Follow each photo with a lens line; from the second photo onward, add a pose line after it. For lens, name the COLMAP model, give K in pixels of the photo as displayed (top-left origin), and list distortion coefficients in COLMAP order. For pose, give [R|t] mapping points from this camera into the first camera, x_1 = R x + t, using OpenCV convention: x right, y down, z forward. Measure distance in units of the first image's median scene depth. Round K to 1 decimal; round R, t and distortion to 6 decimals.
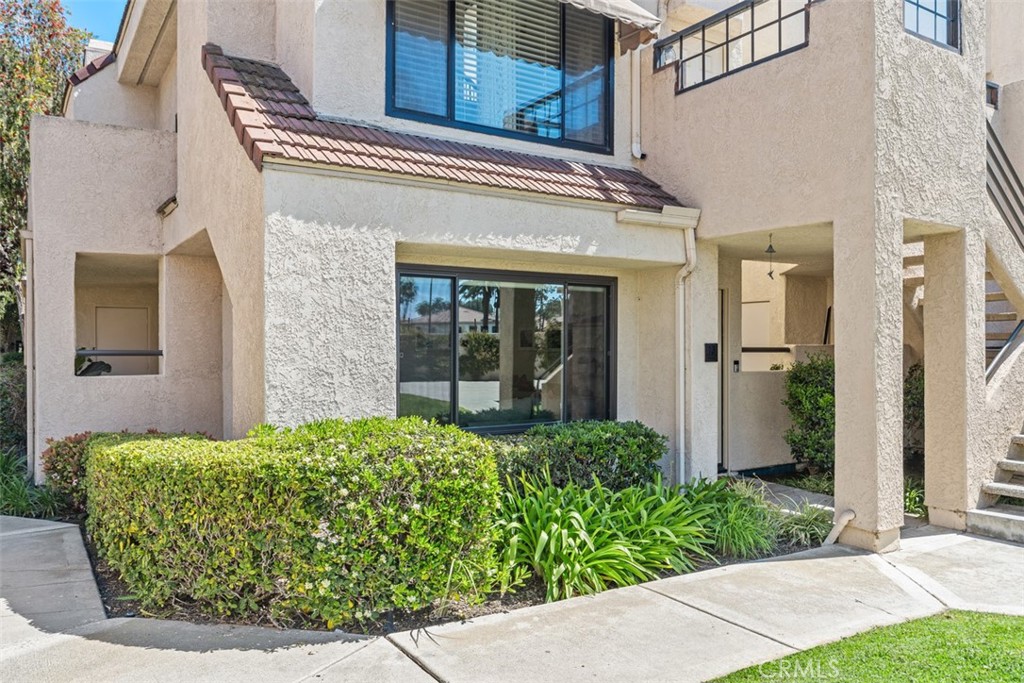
lens RADIAL K [[754.0, 0, 511.2], [0, 754.0, 342.4], [0, 0, 1]] dist [-0.002995, -0.006935]
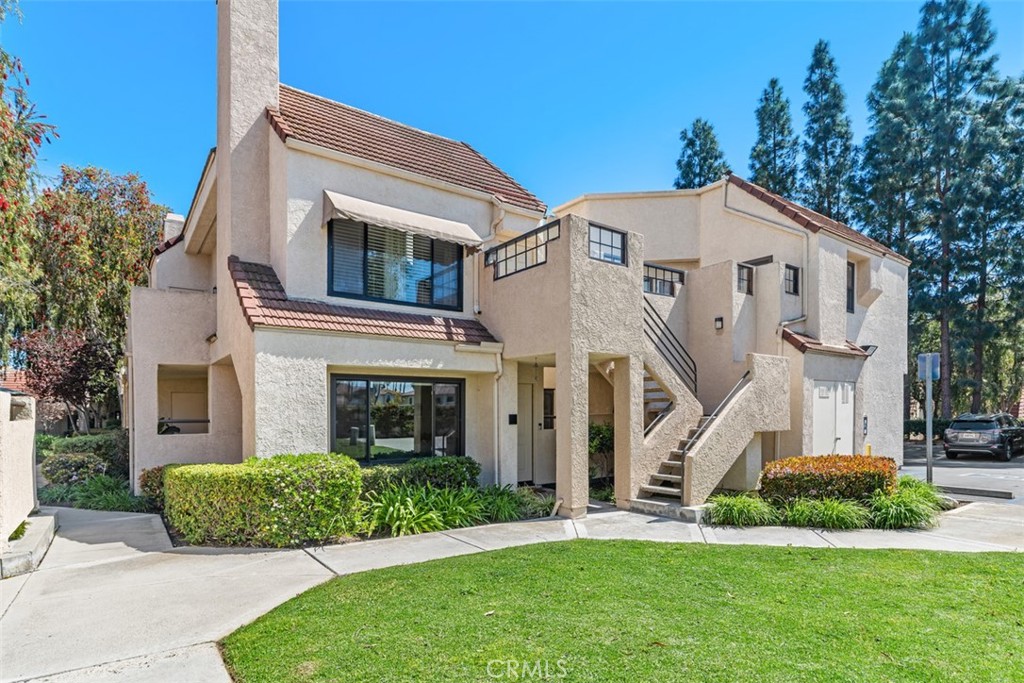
lens RADIAL K [[521.8, 0, 508.4], [0, 521.8, 410.7], [0, 0, 1]] dist [-0.007460, 0.001726]
pose [[0.997744, -0.004503, 0.066981, 0.204362], [0.004443, 0.999990, 0.001042, -0.011475], [-0.066985, -0.000742, 0.997754, -0.349136]]
